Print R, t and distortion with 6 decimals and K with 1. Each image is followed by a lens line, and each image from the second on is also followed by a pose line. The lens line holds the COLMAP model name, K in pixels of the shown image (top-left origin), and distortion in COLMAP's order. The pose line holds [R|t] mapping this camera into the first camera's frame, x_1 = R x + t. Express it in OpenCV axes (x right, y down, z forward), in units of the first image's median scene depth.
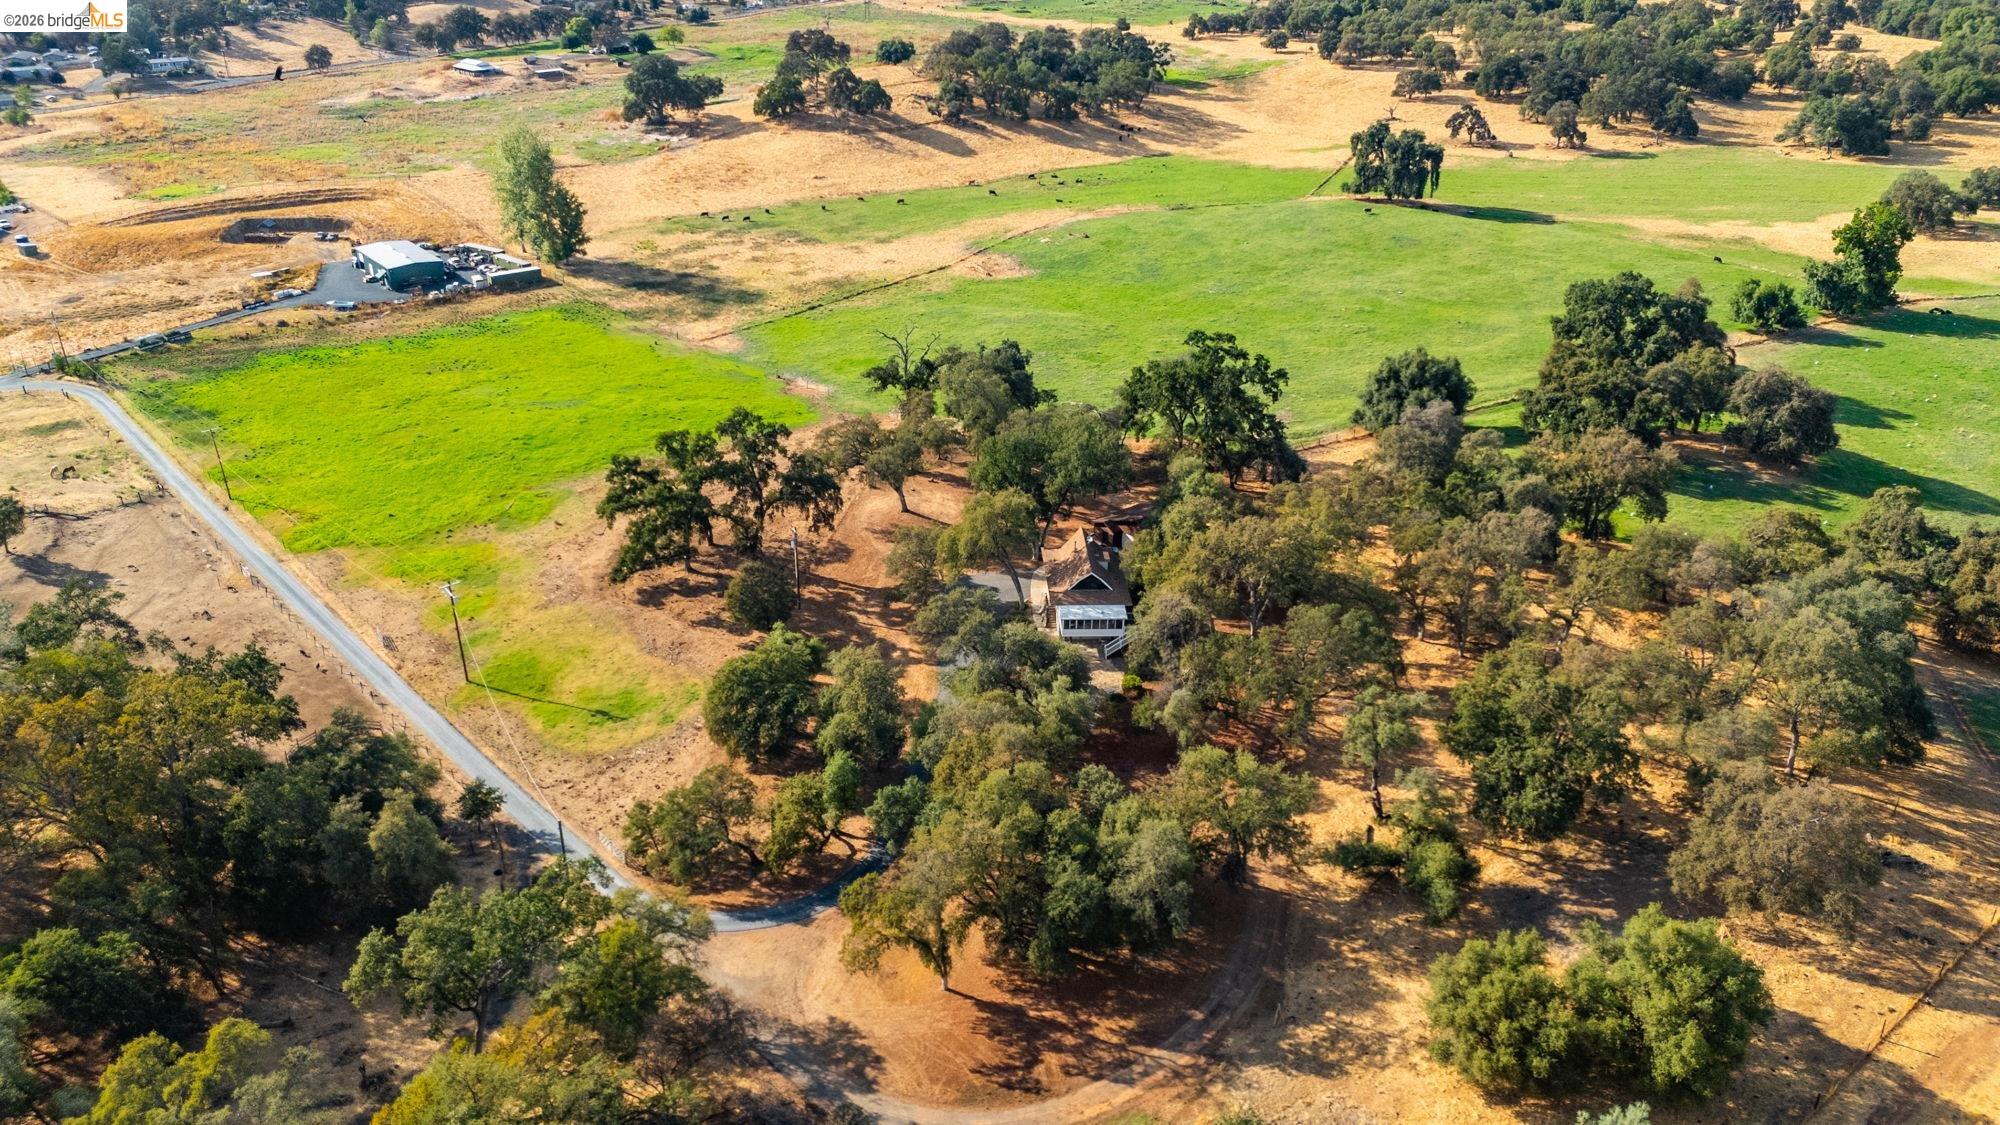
lens RADIAL K [[1480.1, 0, 996.6], [0, 1480.1, 576.2], [0, 0, 1]] dist [0.081611, -0.088965]
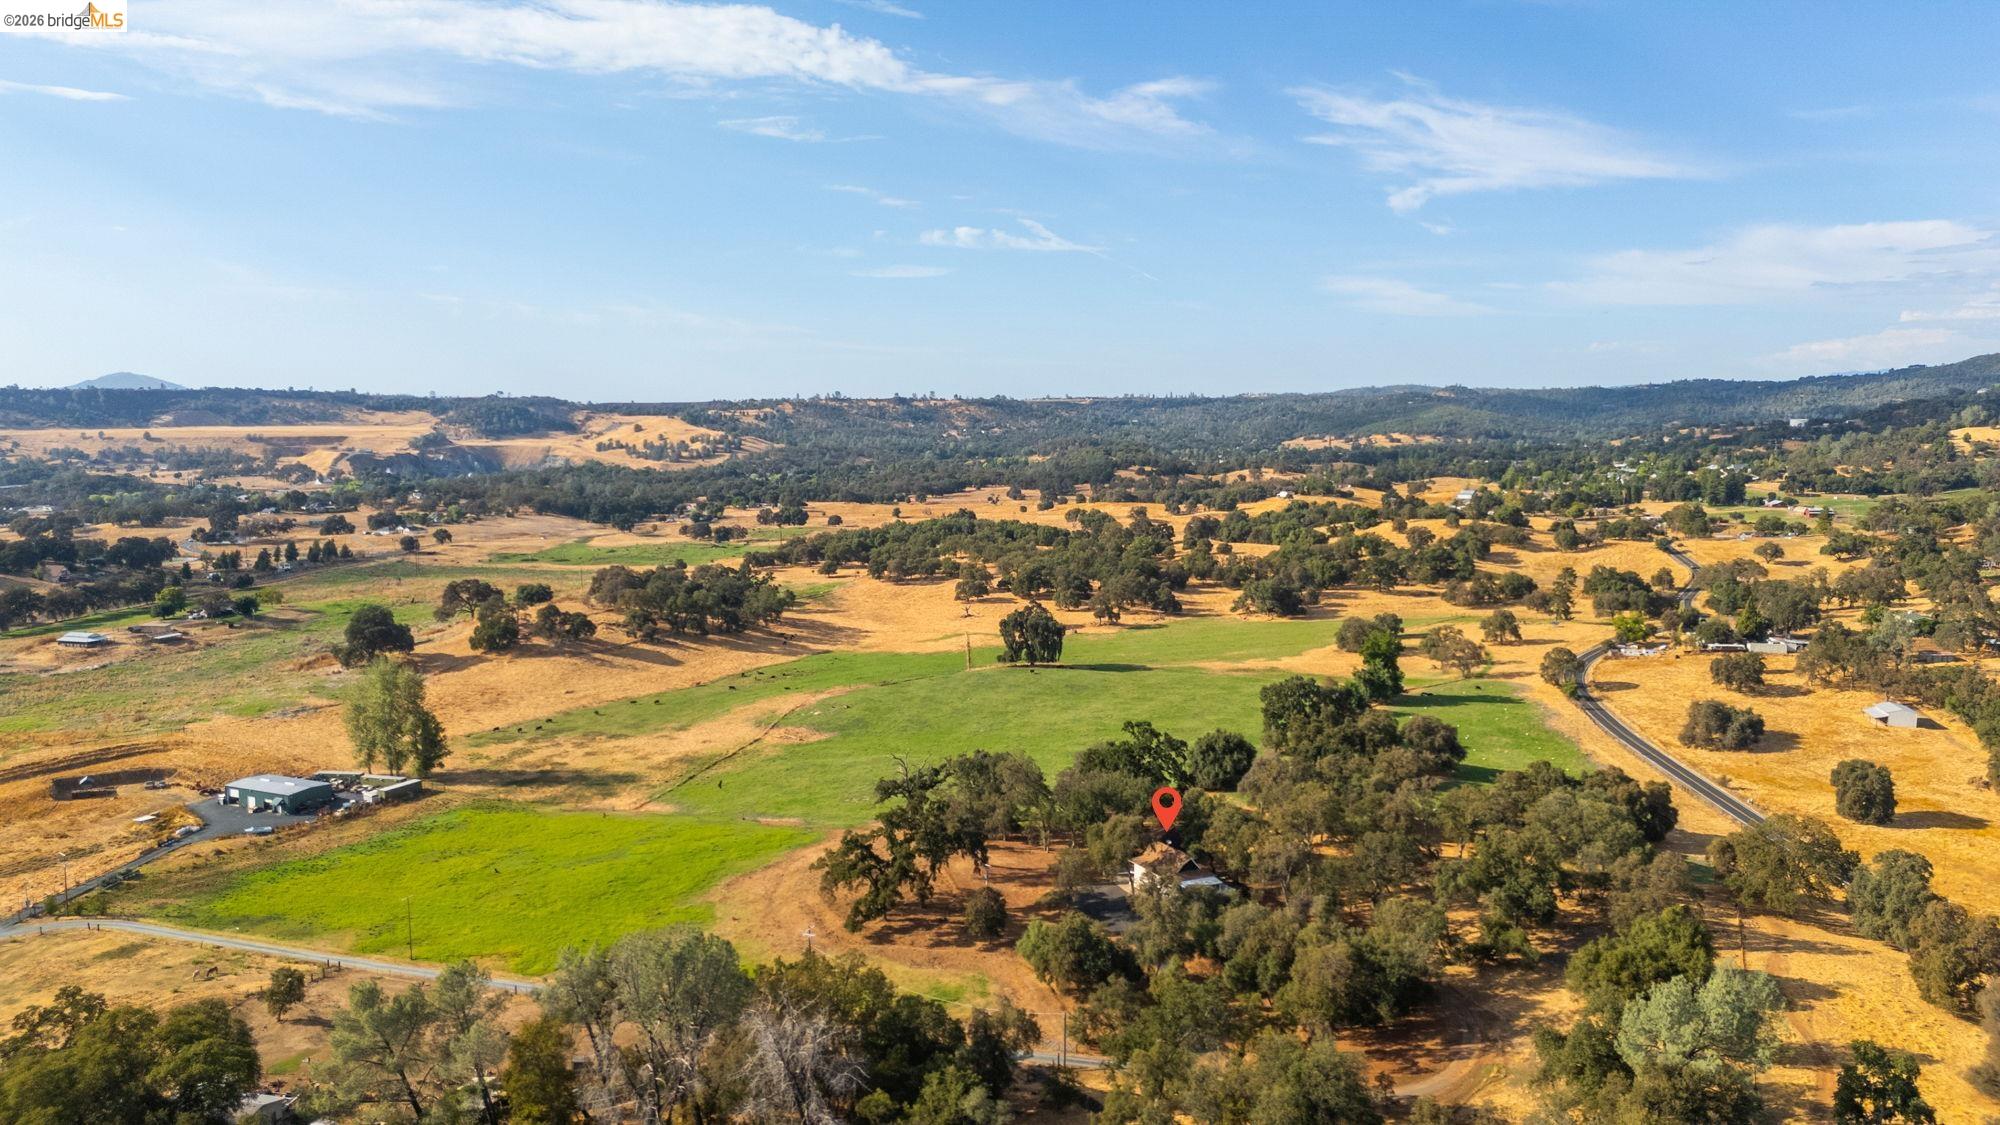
lens RADIAL K [[1480.1, 0, 1017.7], [0, 1480.1, 571.0], [0, 0, 1]] dist [0.081611, -0.088965]
pose [[0.899501, -0.058612, 0.432970, -0.283013], [0.204063, 0.932596, -0.297696, 0.053747], [-0.386338, 0.356131, 0.850831, -0.133191]]
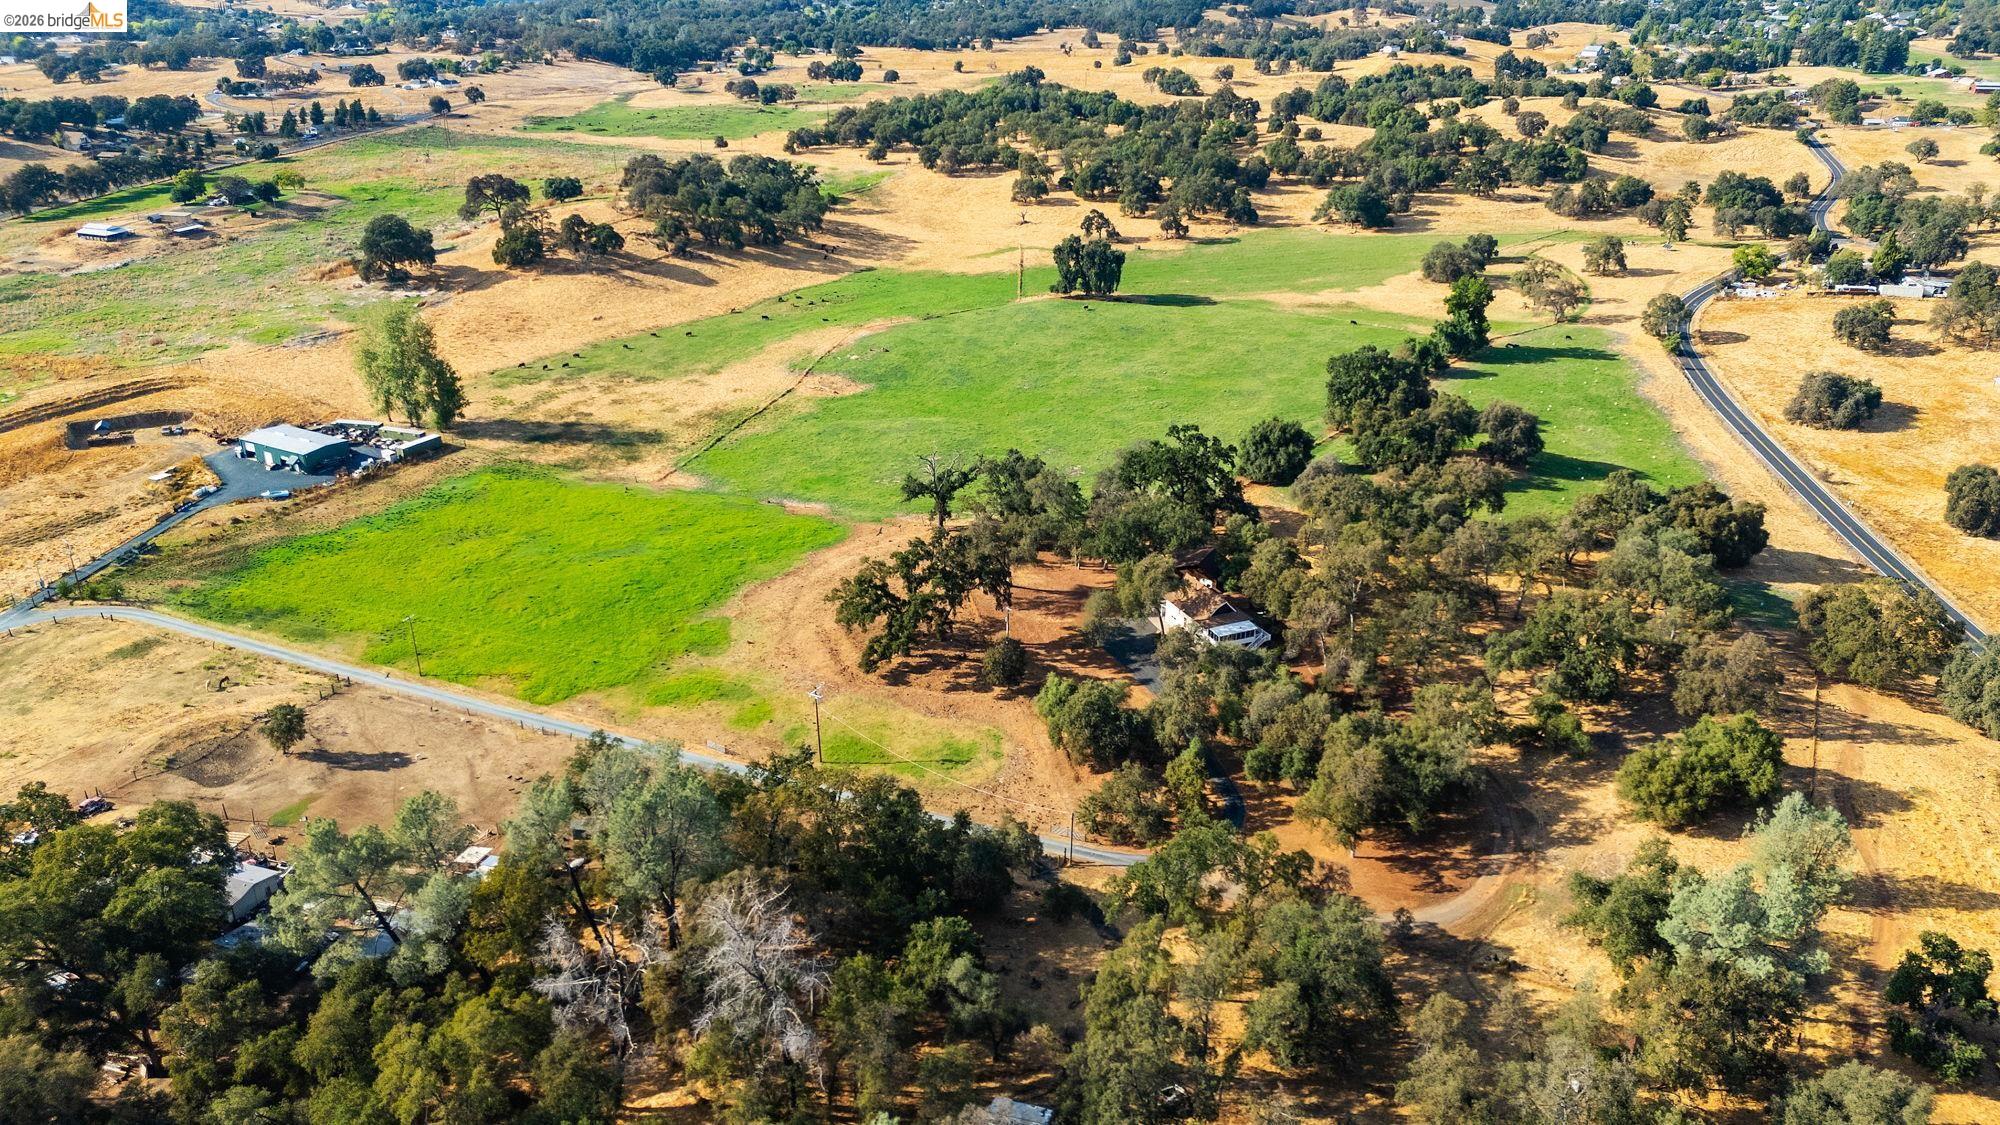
lens RADIAL K [[1480.1, 0, 1014.1], [0, 1480.1, 584.4], [0, 0, 1]] dist [0.081611, -0.088965]
pose [[0.922261, -0.160032, 0.351888, -0.238958], [0.172359, 0.985027, -0.003762, -0.018747], [-0.346017, 0.064120, 0.936035, -0.106937]]
